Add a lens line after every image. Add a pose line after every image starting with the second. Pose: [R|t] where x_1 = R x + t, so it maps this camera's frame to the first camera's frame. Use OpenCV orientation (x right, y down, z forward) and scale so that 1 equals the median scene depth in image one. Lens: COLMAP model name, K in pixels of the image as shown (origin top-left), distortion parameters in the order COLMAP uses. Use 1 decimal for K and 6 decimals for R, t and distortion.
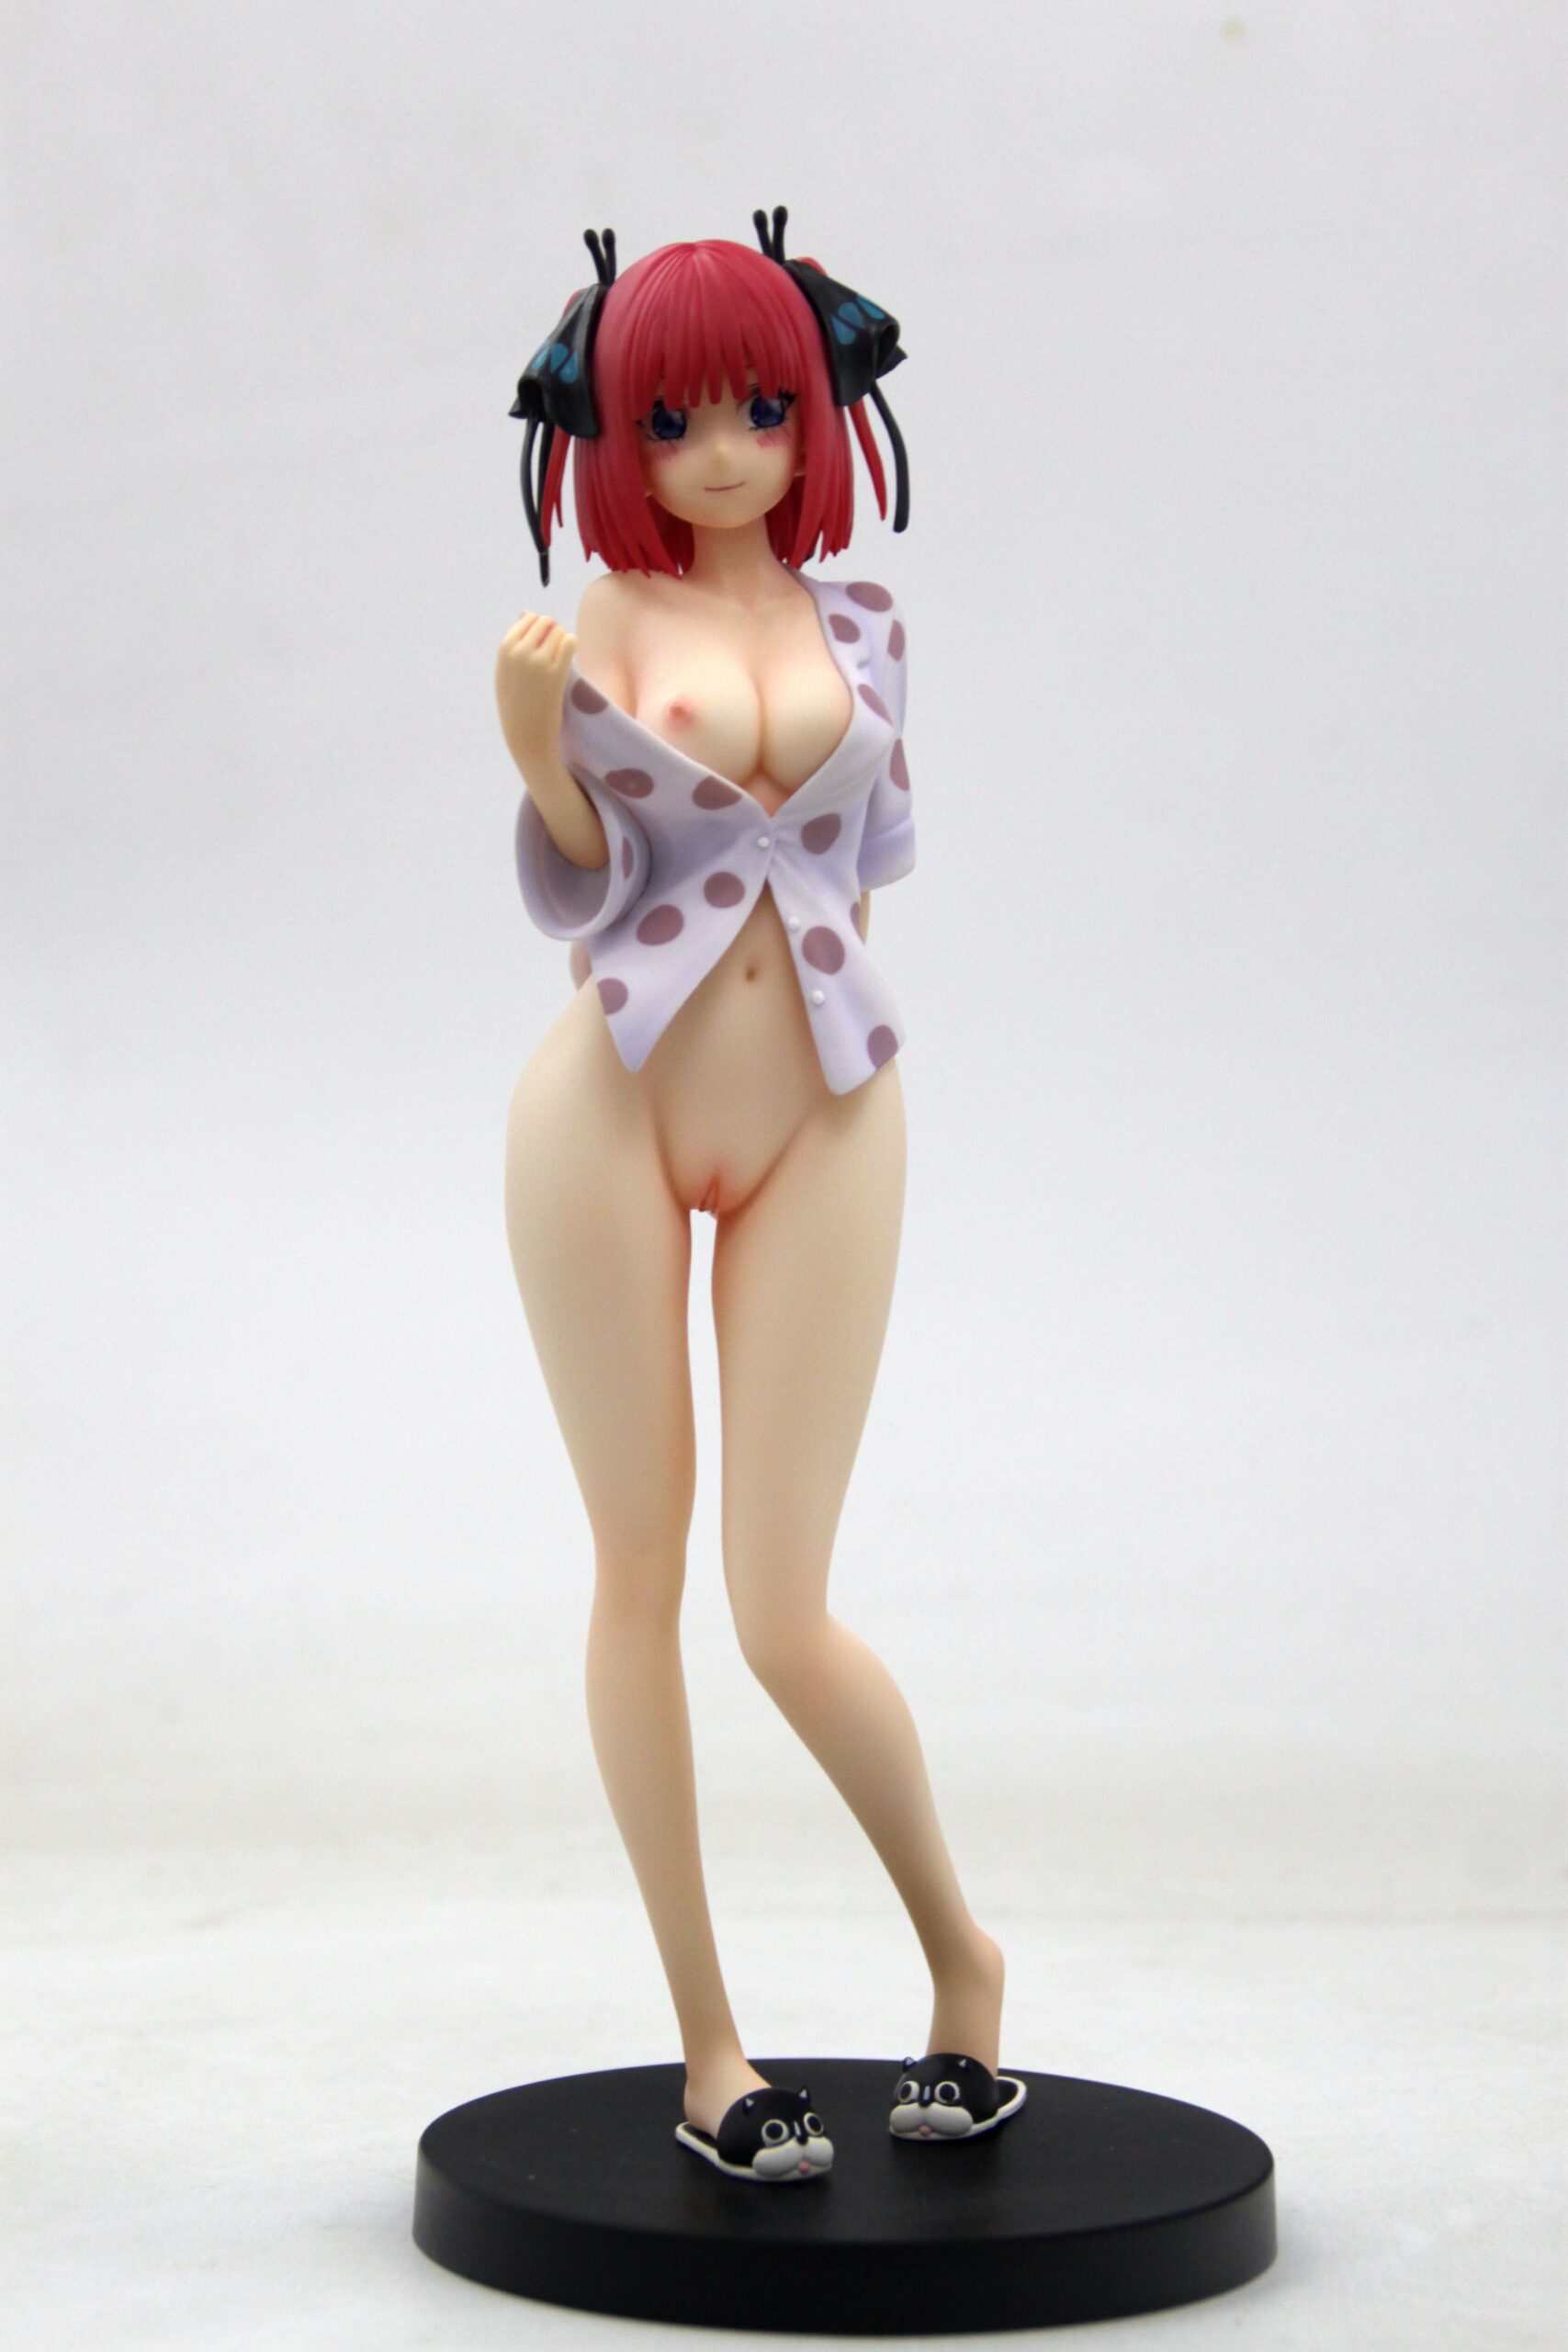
lens RADIAL K [[6557.5, 0, 784.0], [0, 6557.5, 1176.0], [0, 0, 1]] dist [0.324445, -0.735752]
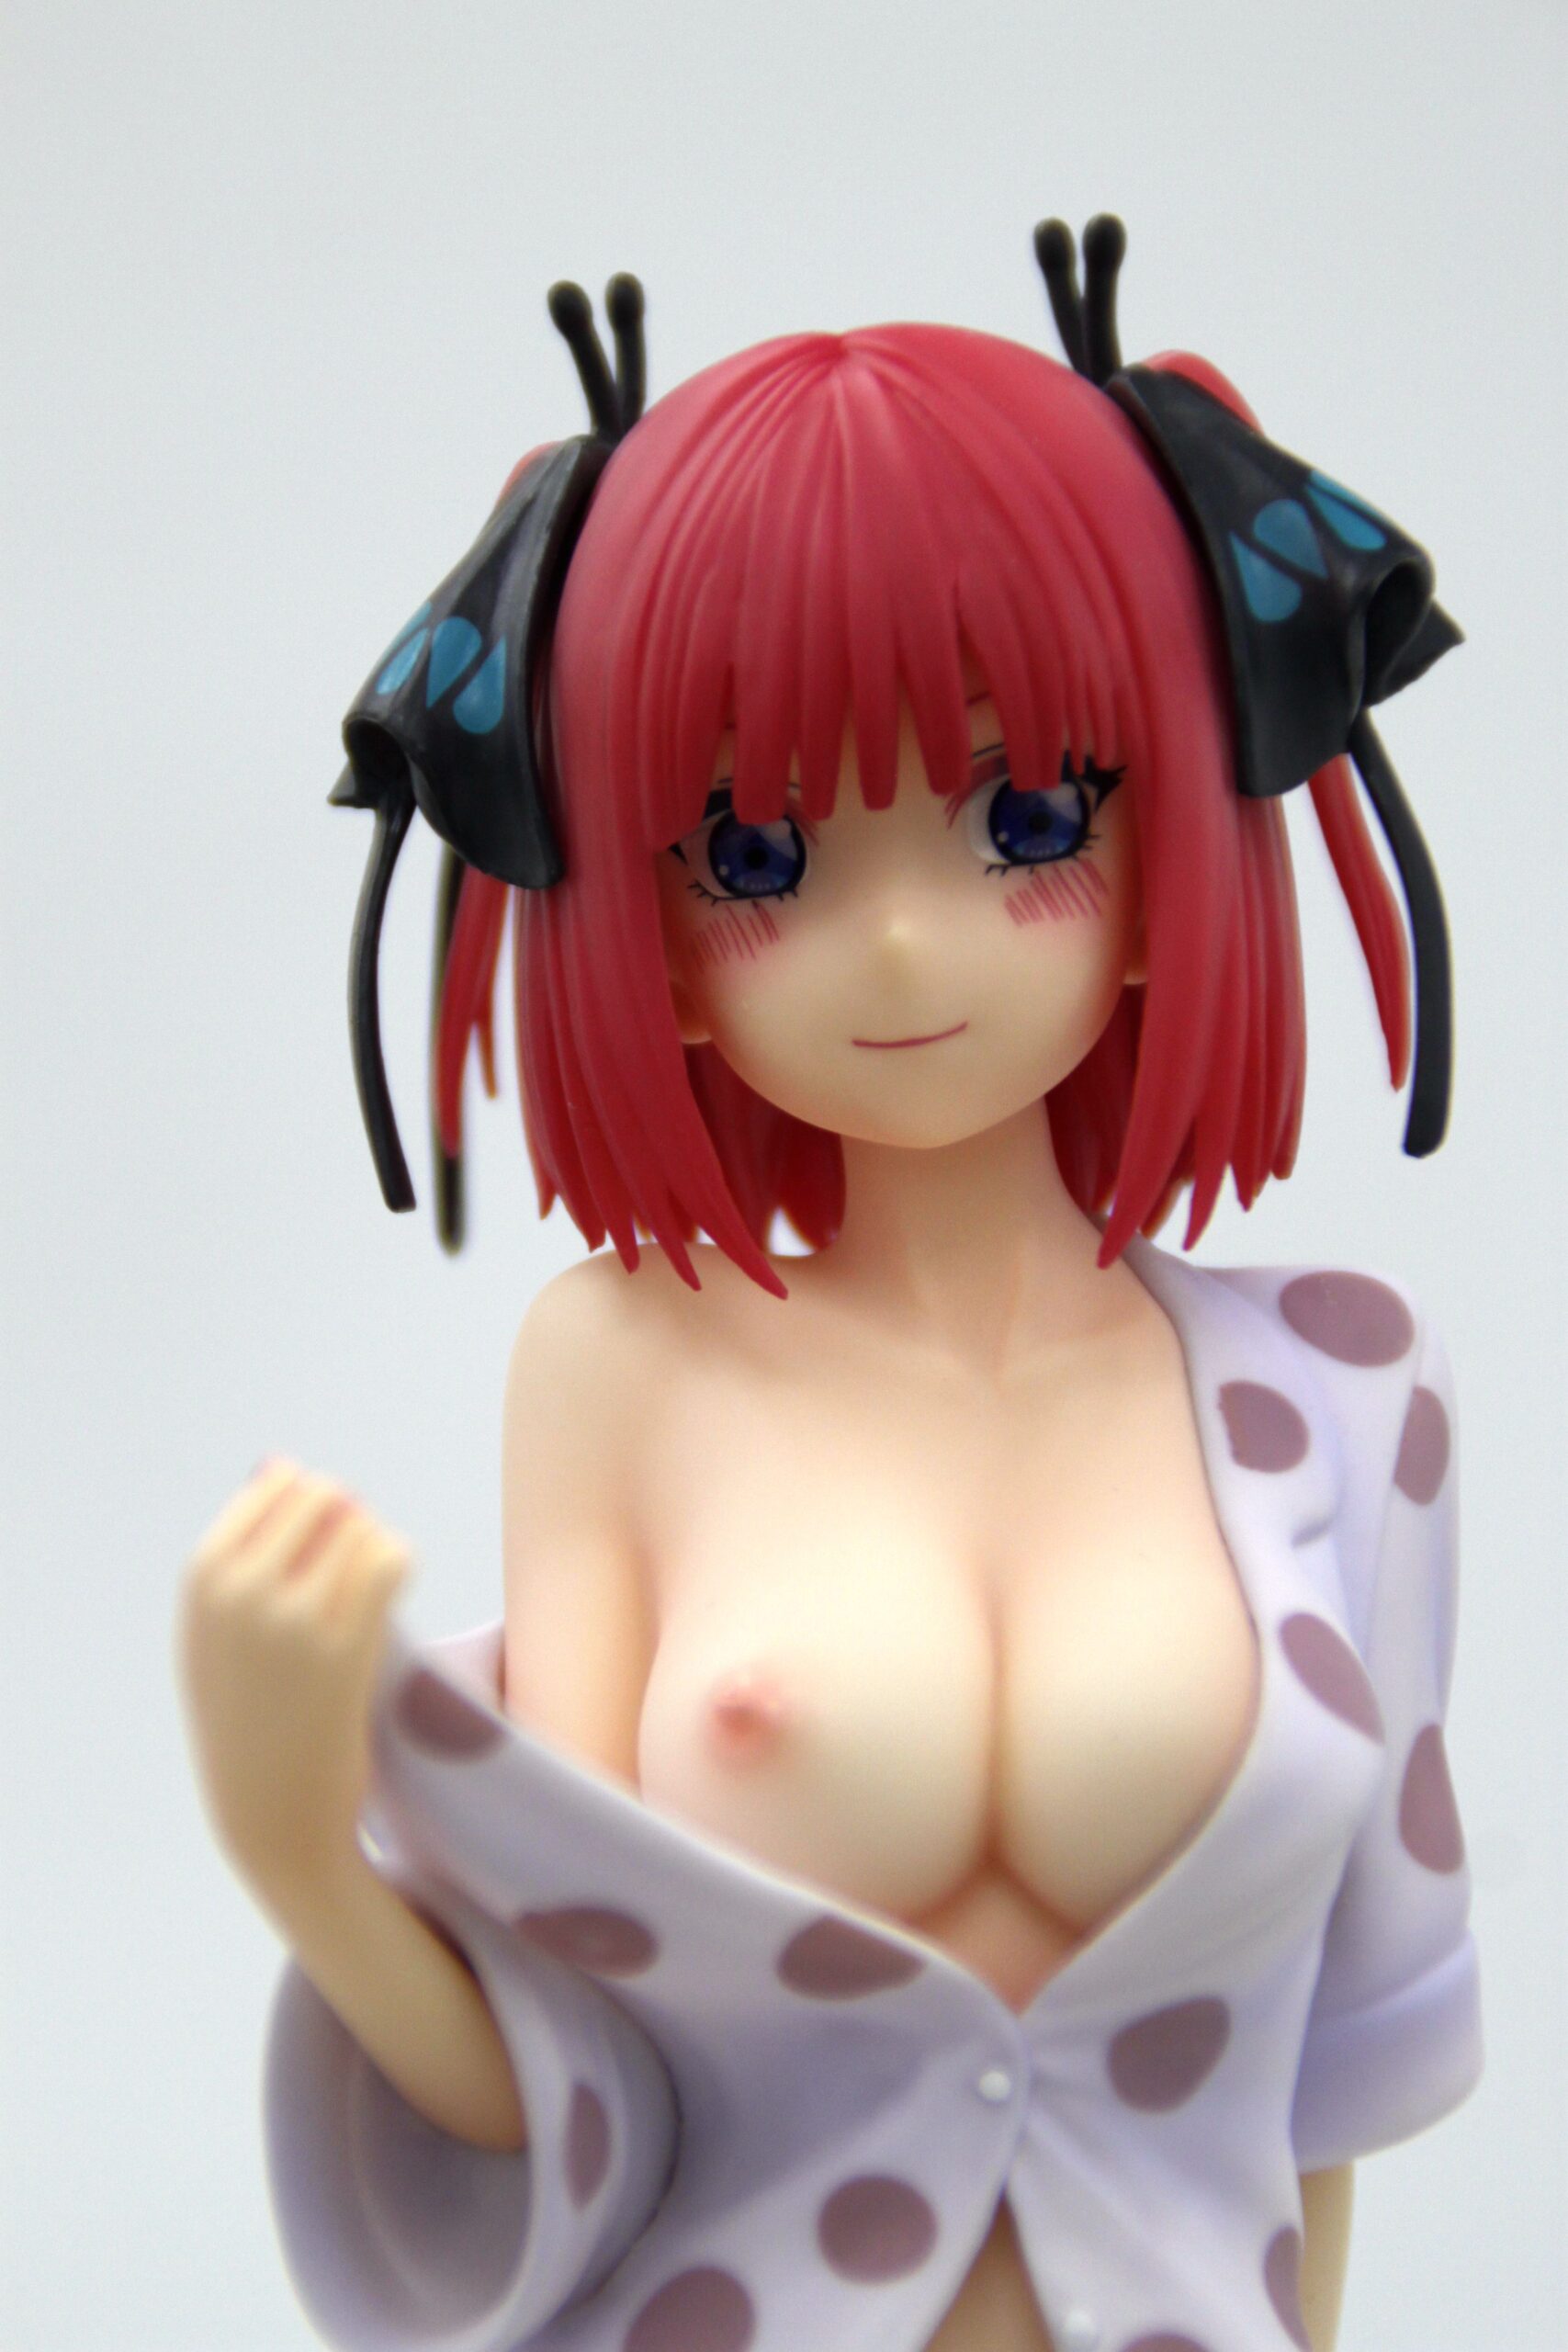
lens RADIAL K [[15876.3, 0, 784.0], [0, 15876.3, 1176.0], [0, 0, 1]] dist [0.020913, -22.002912]
pose [[0.998713, 0.004277, -0.050545, 0.026772], [-0.007144, 0.998366, -0.056686, -0.049283], [0.050220, 0.056974, 0.997112, 0.159615]]
